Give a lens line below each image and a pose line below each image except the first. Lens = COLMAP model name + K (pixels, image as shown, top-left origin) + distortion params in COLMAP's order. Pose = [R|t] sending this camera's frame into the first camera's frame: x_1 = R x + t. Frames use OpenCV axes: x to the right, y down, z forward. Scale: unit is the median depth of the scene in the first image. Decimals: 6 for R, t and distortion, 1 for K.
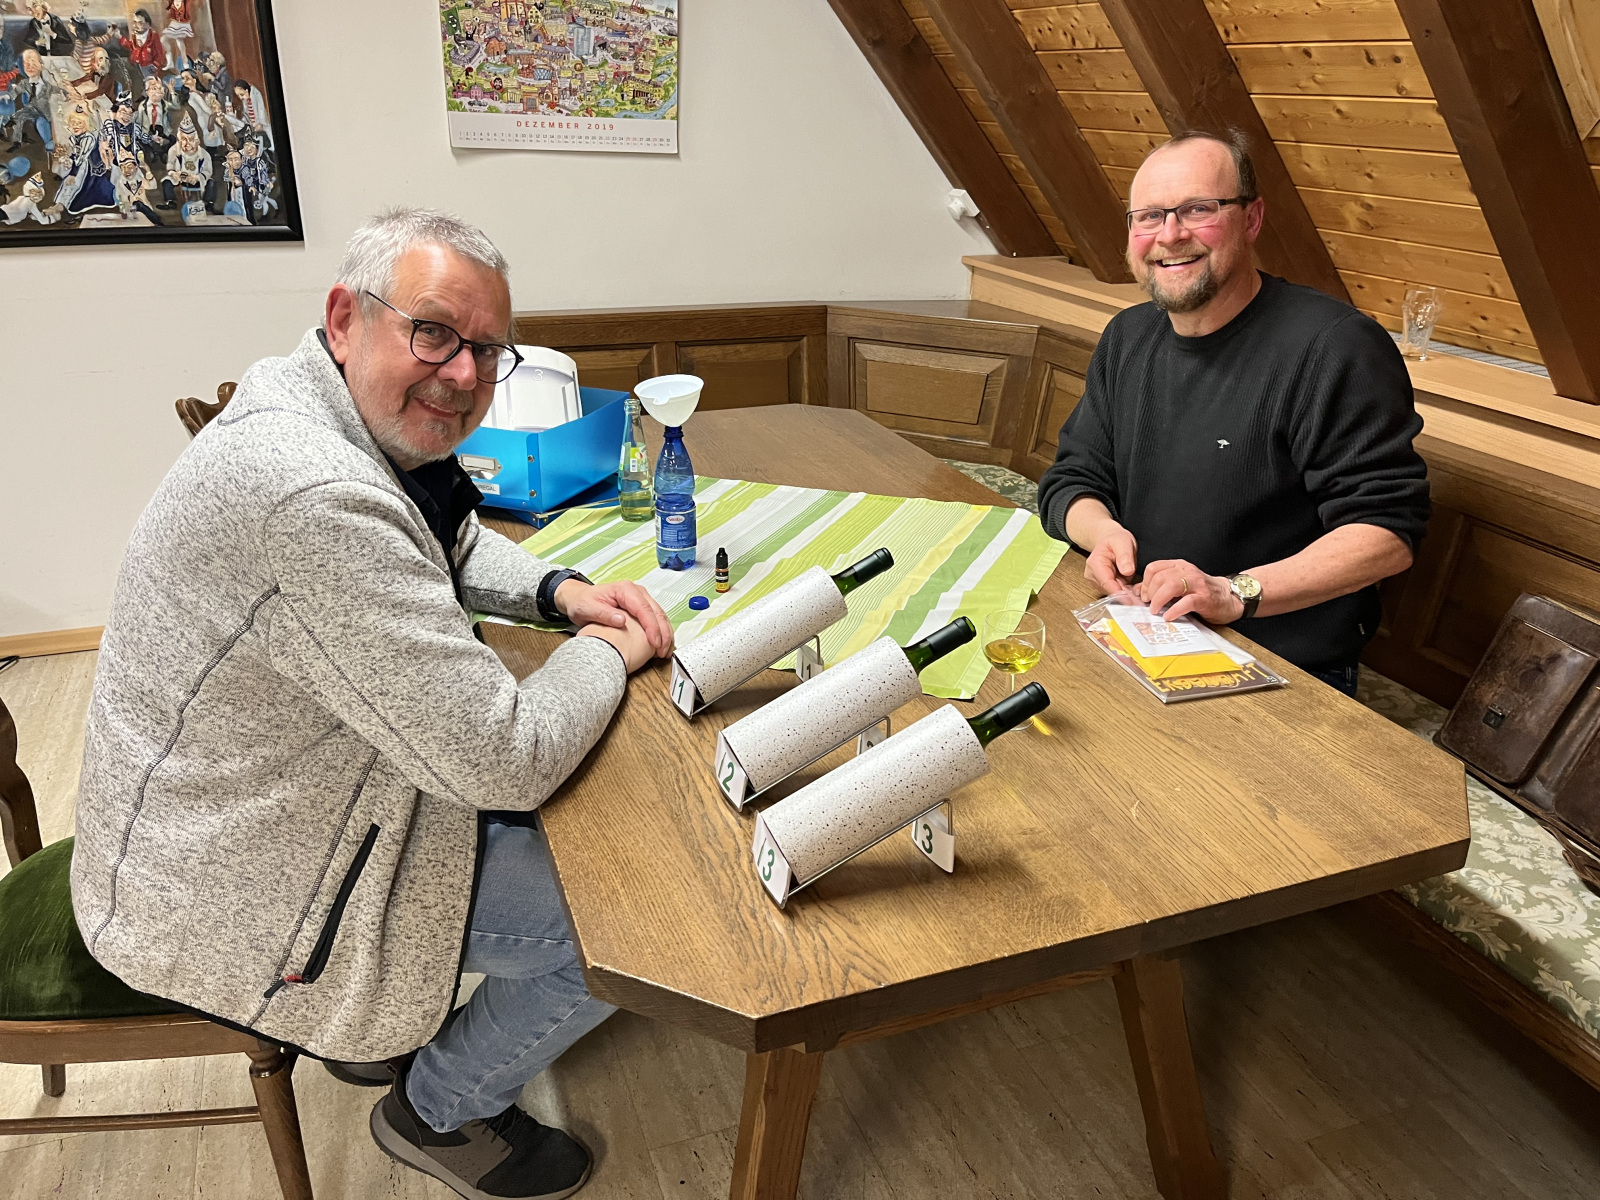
lens RADIAL K [[1224.8, 0, 792.2], [0, 1224.8, 609.0], [0, 0, 1]] dist [0.058896, -0.087462]
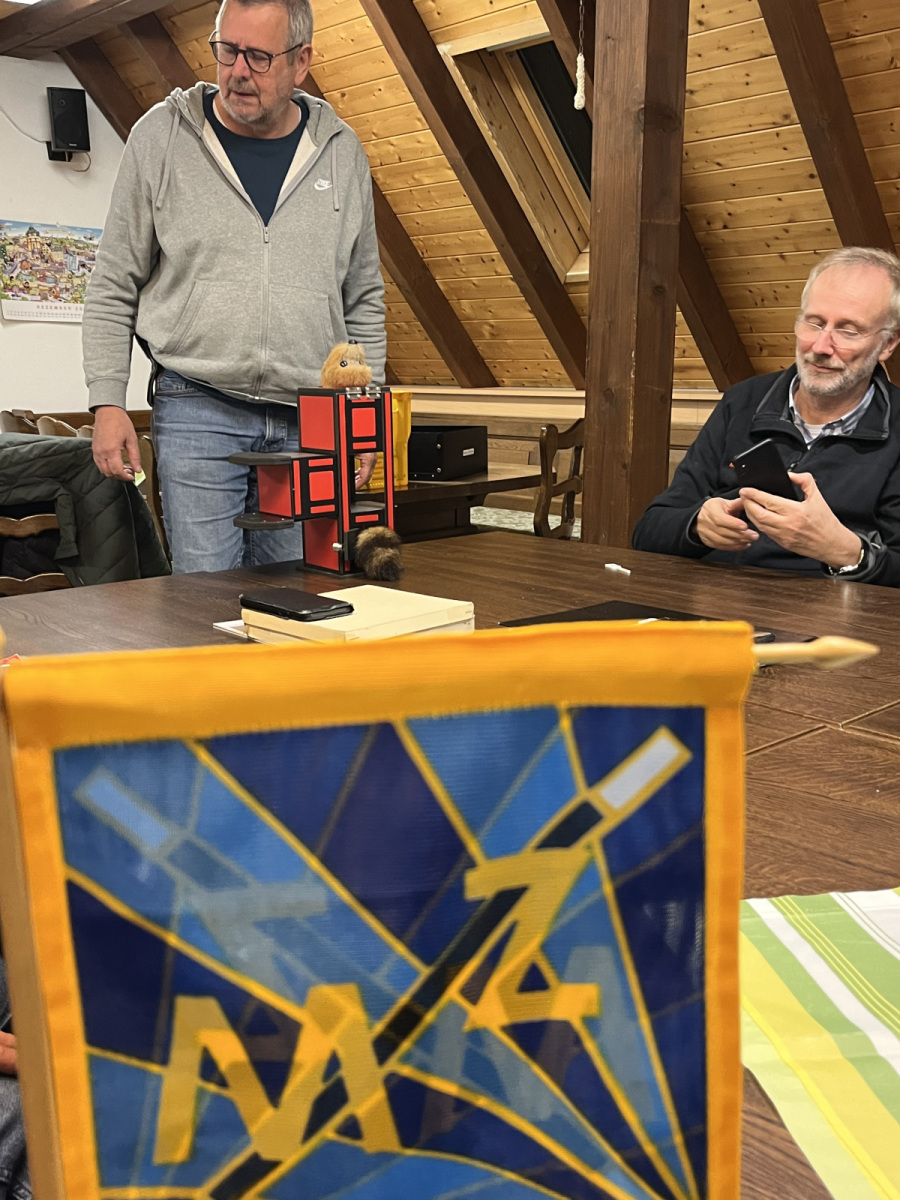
lens RADIAL K [[1204.1, 0, 437.0], [0, 1204.1, 590.9], [0, 0, 1]] dist [0.042424, 0.000000]
pose [[0.927122, -0.096761, 0.362052, -0.363280], [0.167405, 0.971278, -0.169100, 0.384728], [-0.335291, 0.217386, 0.916692, -0.678245]]
